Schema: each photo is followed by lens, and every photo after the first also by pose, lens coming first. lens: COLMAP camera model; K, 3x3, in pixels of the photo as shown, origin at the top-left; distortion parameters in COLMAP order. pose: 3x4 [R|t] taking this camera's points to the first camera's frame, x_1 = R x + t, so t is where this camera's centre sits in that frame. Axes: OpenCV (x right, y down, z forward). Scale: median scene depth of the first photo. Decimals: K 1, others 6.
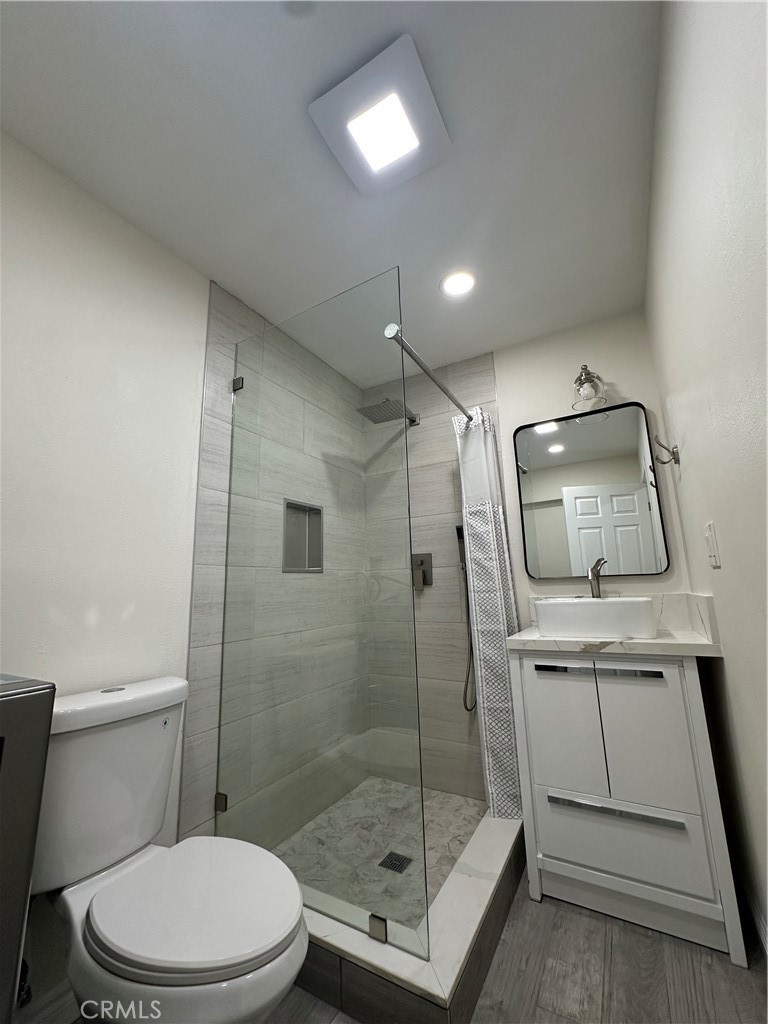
lens RADIAL K [[409.5, 0, 385.6], [0, 409.5, 510.8], [0, 0, 1]] dist [-0.009155, 0.002833]
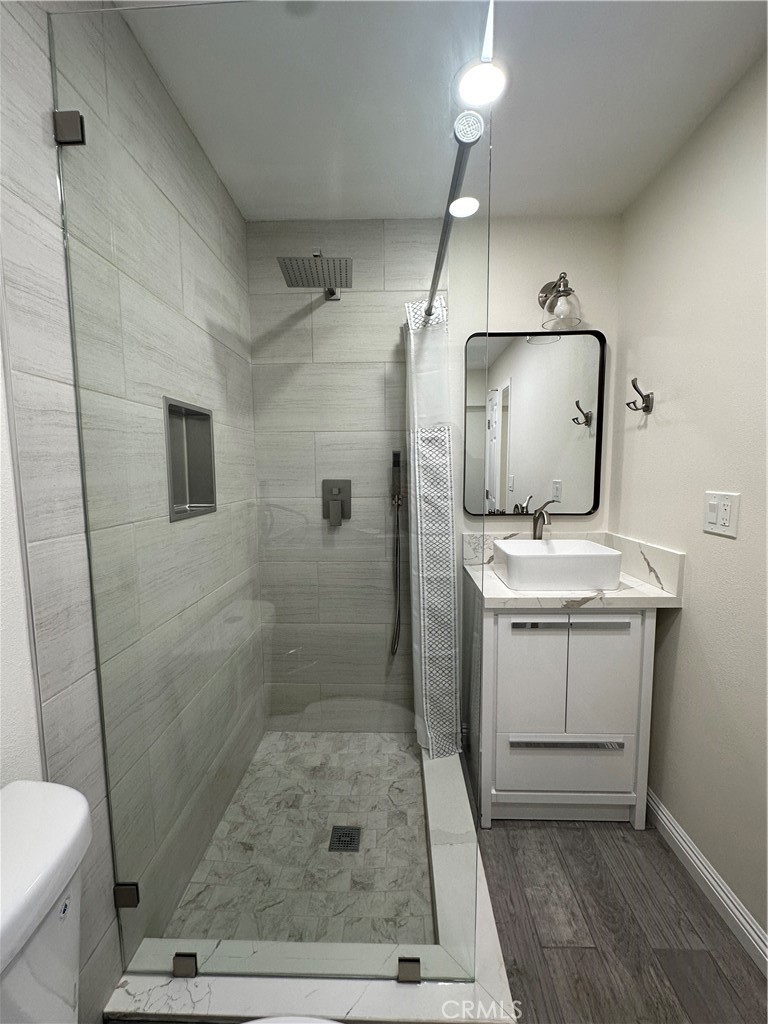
lens RADIAL K [[409.5, 0, 384.2], [0, 409.5, 510.6], [0, 0, 1]] dist [-0.009155, 0.002833]
pose [[0.881323, -0.024123, 0.471899, -0.273972], [-0.105496, 0.963441, 0.246275, -0.055723], [-0.460587, -0.266831, 0.846558, 0.354486]]
